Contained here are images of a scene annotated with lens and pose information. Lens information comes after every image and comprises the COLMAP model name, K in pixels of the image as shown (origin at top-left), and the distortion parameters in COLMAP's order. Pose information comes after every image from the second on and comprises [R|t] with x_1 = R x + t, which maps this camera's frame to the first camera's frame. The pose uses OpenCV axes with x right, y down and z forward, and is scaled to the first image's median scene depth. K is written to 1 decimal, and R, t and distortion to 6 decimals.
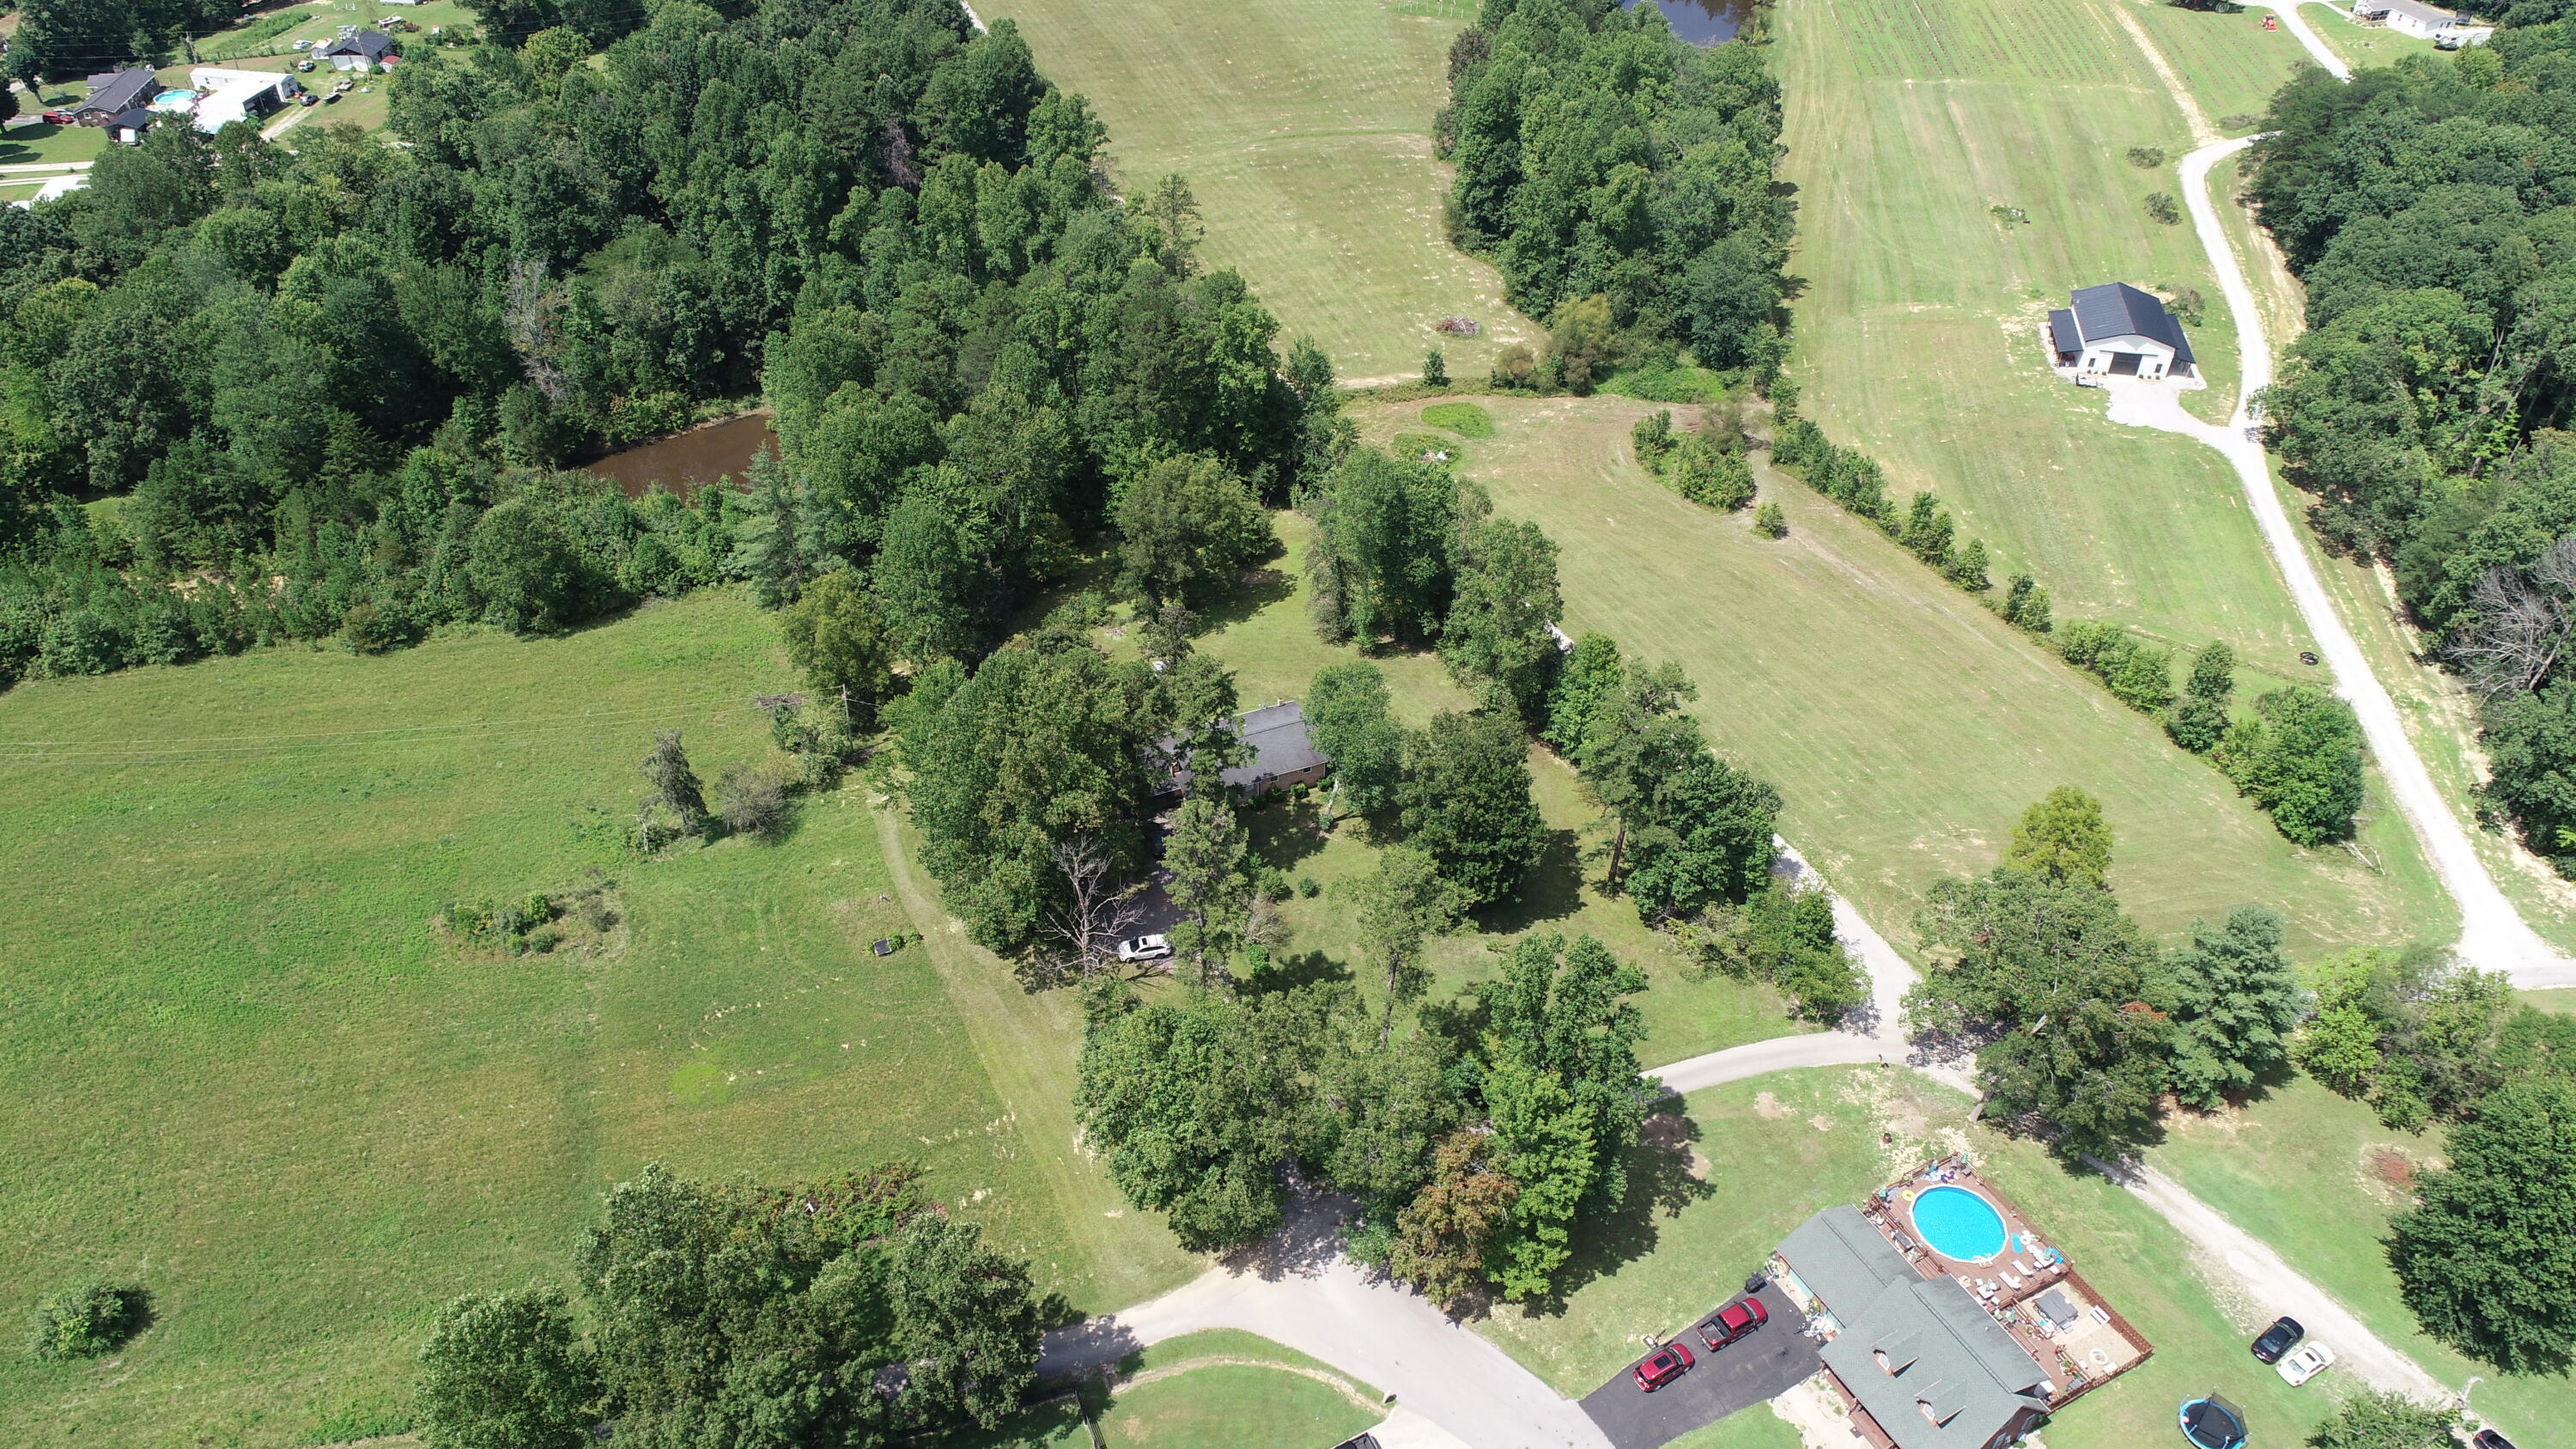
lens RADIAL K [[1735.5, 0, 1285.0], [0, 1735.5, 723.1], [0, 0, 1]] dist [0.002891, -0.001640]
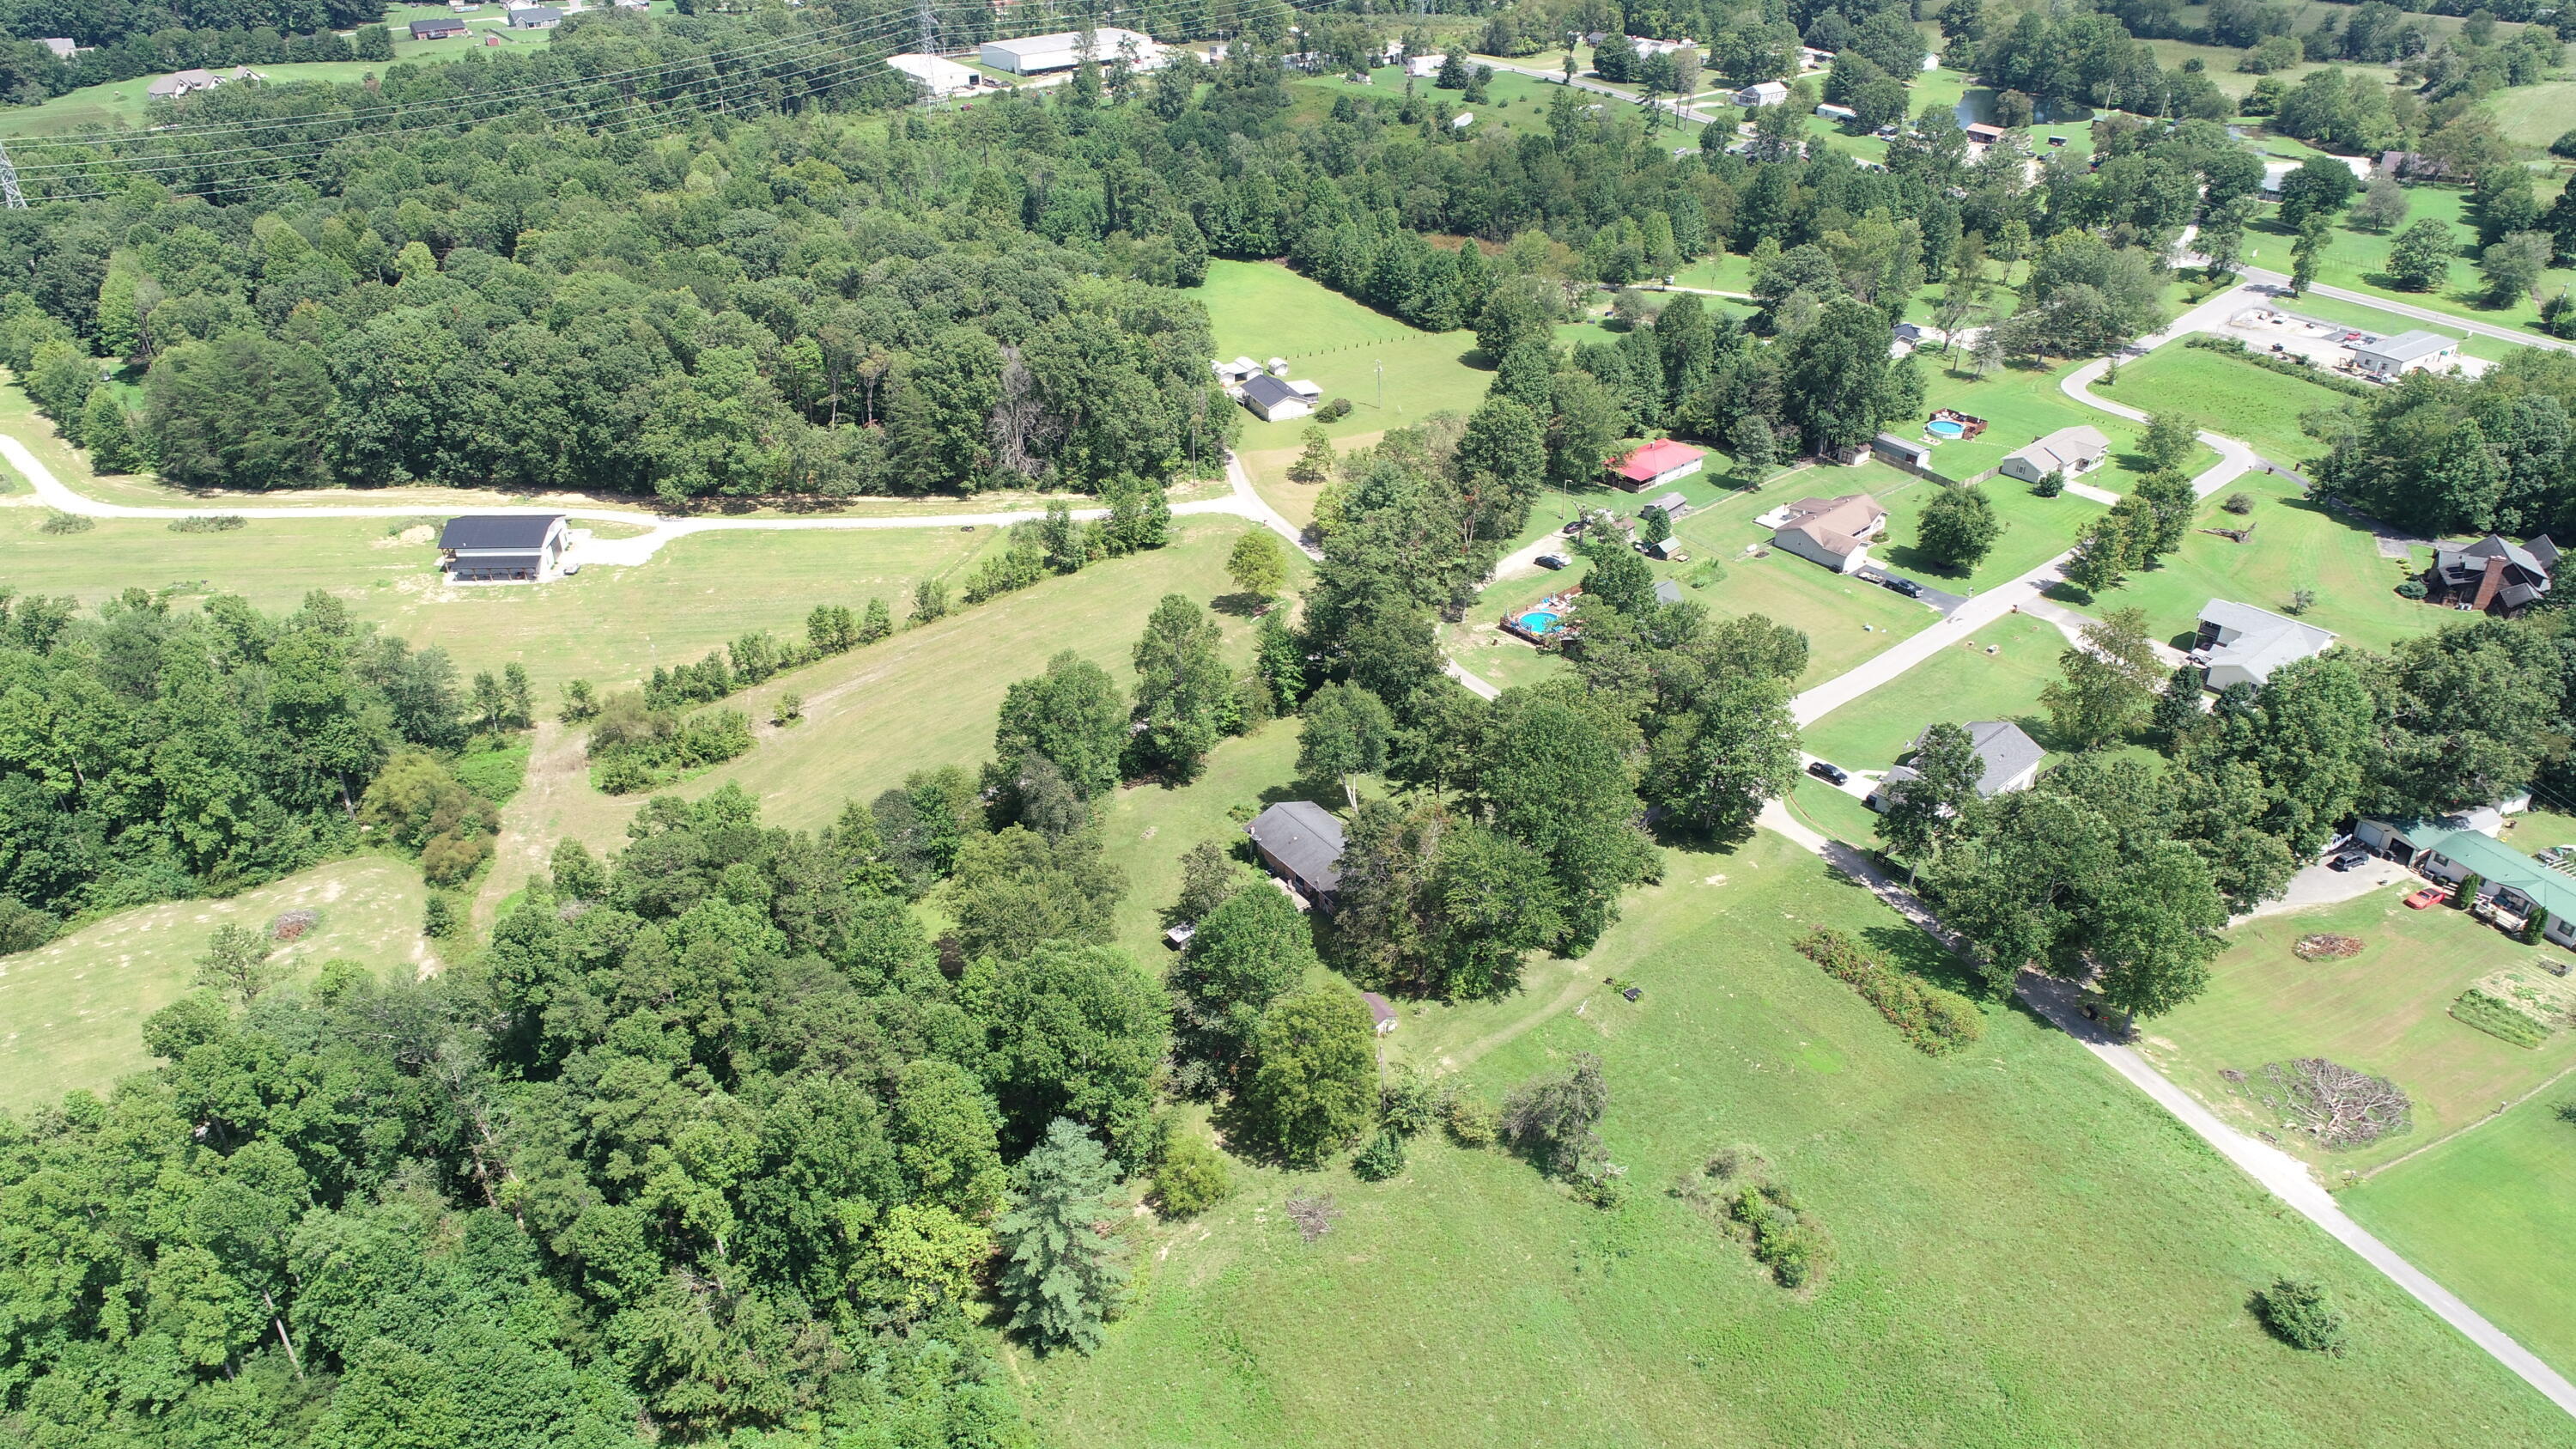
lens RADIAL K [[1735.5, 0, 1285.0], [0, 1735.5, 723.1], [0, 0, 1]] dist [0.002891, -0.001640]
pose [[-0.239287, -0.492662, 0.836676, -0.737782], [0.617684, 0.587615, 0.522662, -0.506031], [-0.749139, 0.641867, 0.163701, 0.609469]]
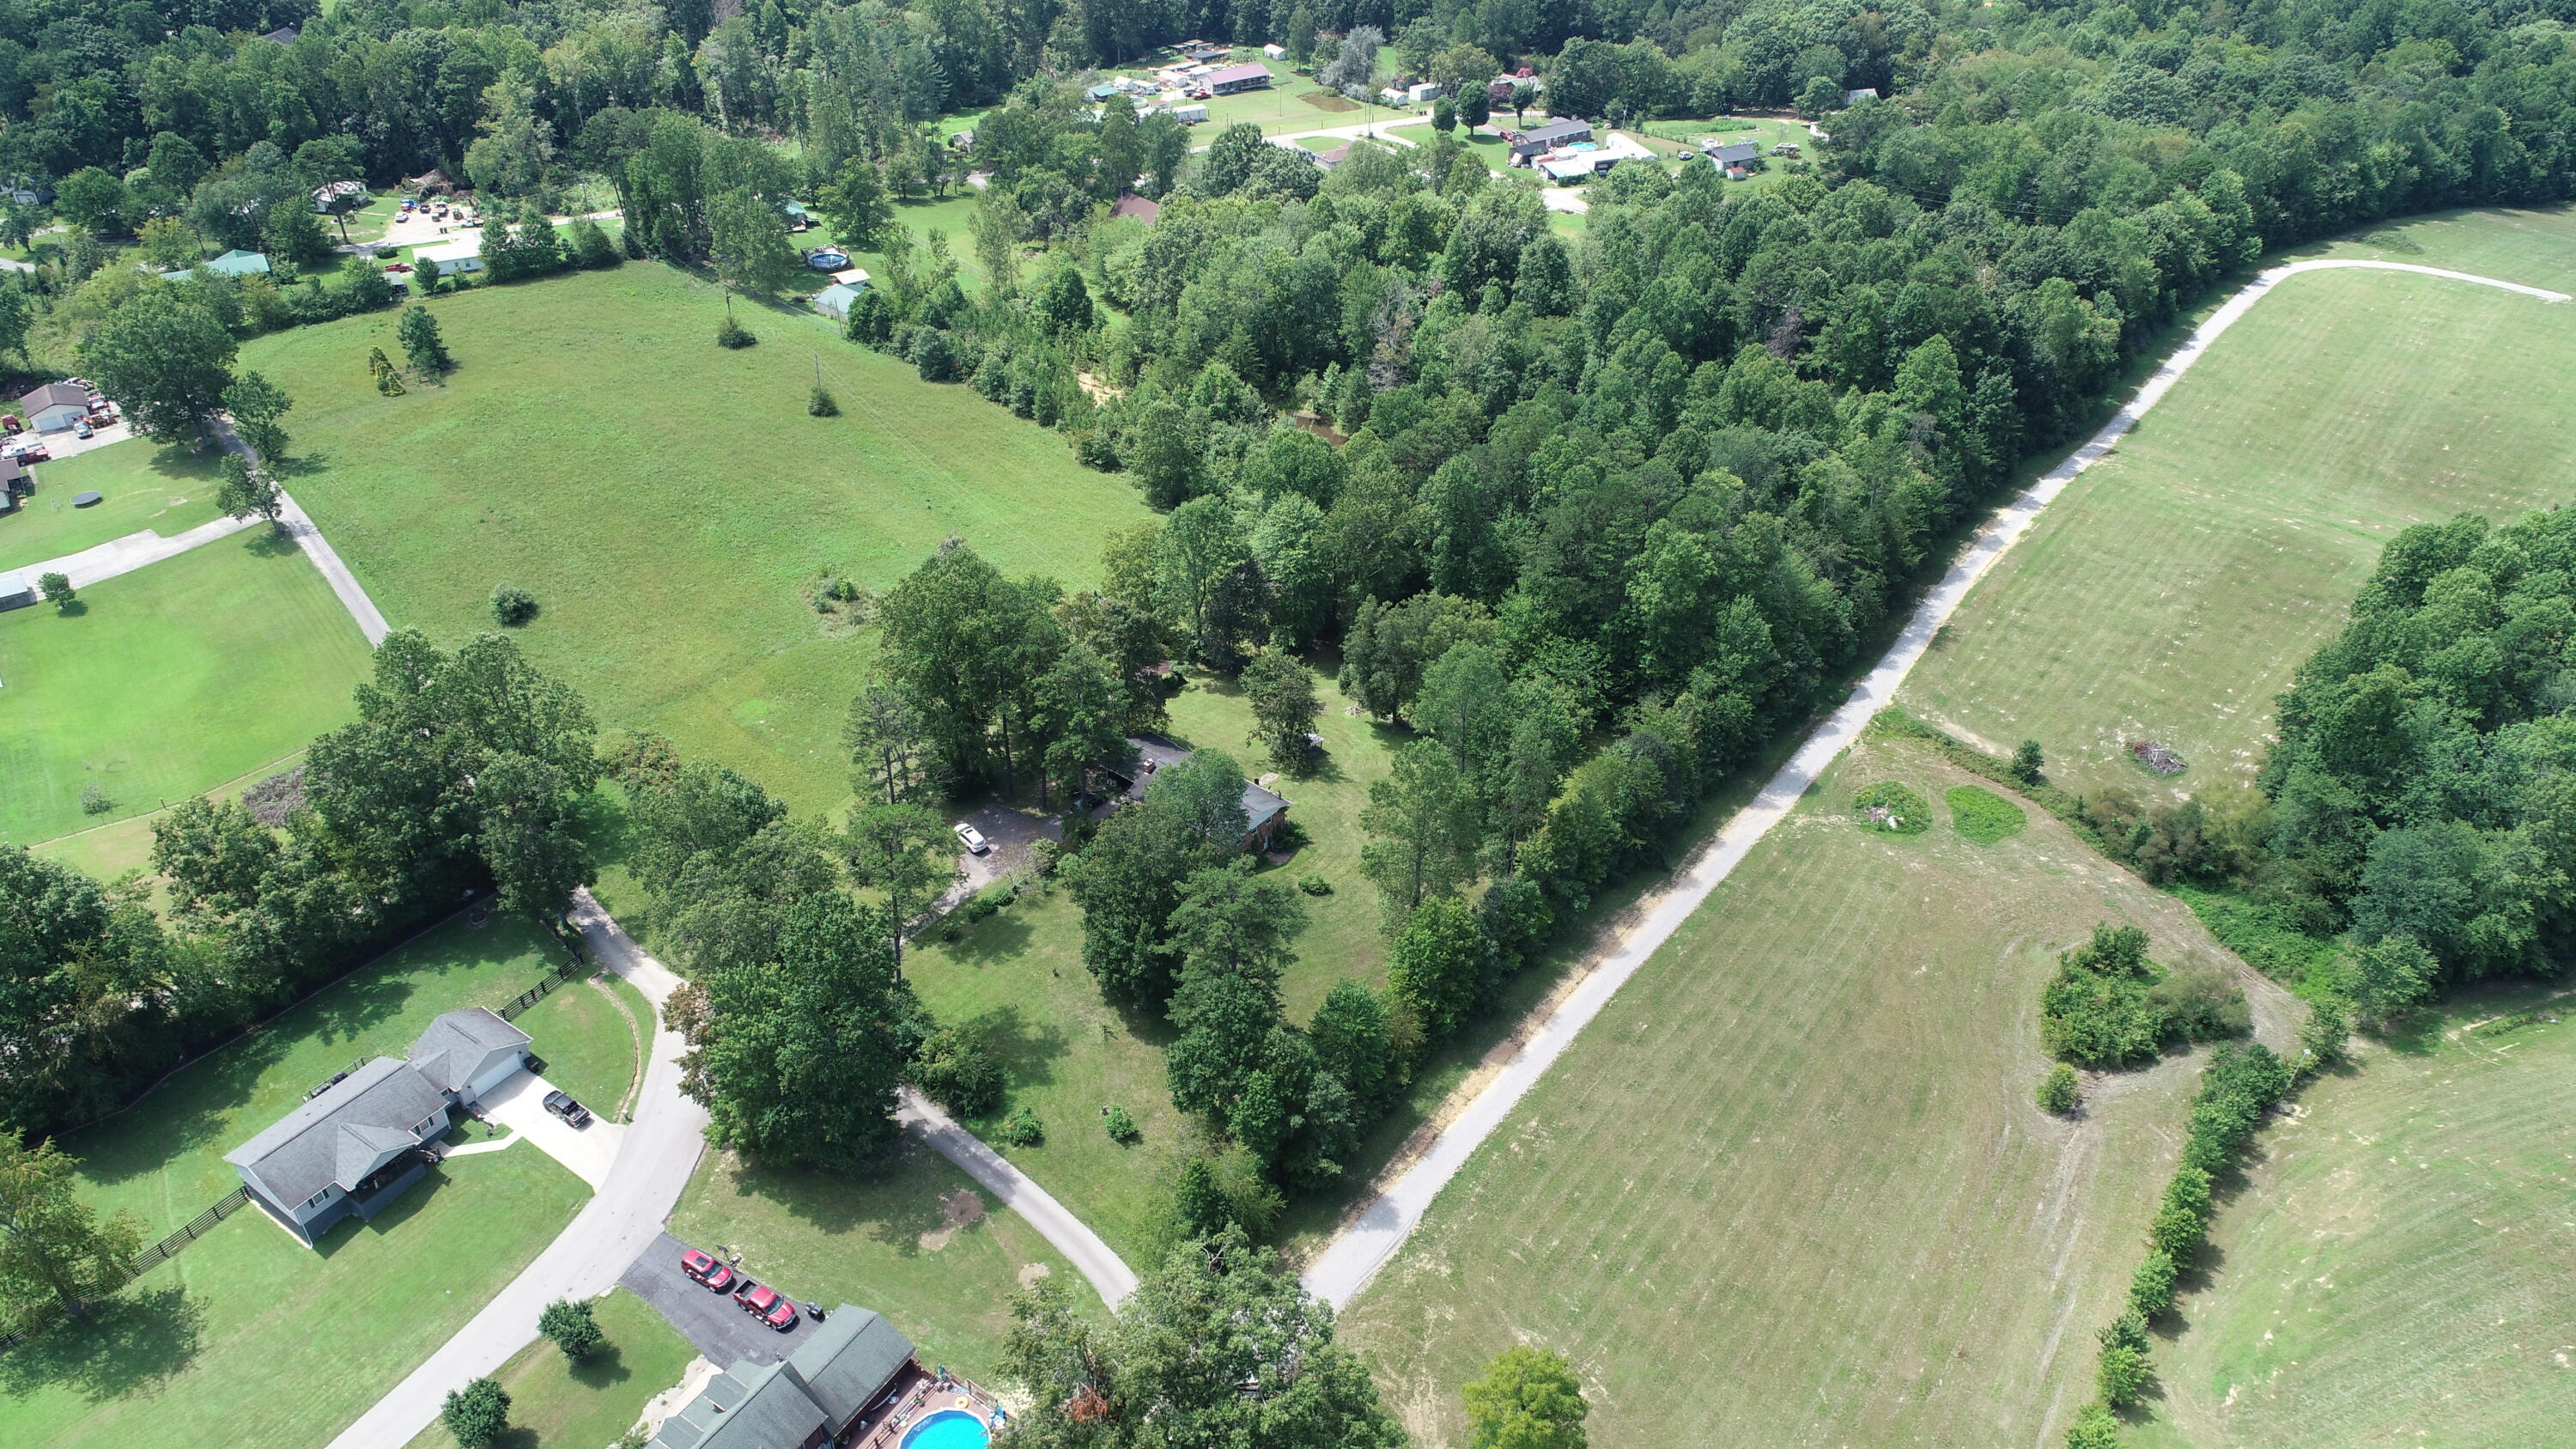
lens RADIAL K [[1735.5, 0, 1285.0], [0, 1735.5, 723.1], [0, 0, 1]] dist [0.002891, -0.001640]
pose [[0.465201, 0.495457, -0.733560, 0.615201], [-0.564048, 0.804584, 0.185726, -0.200539], [0.682230, 0.327363, 0.653755, 0.232412]]
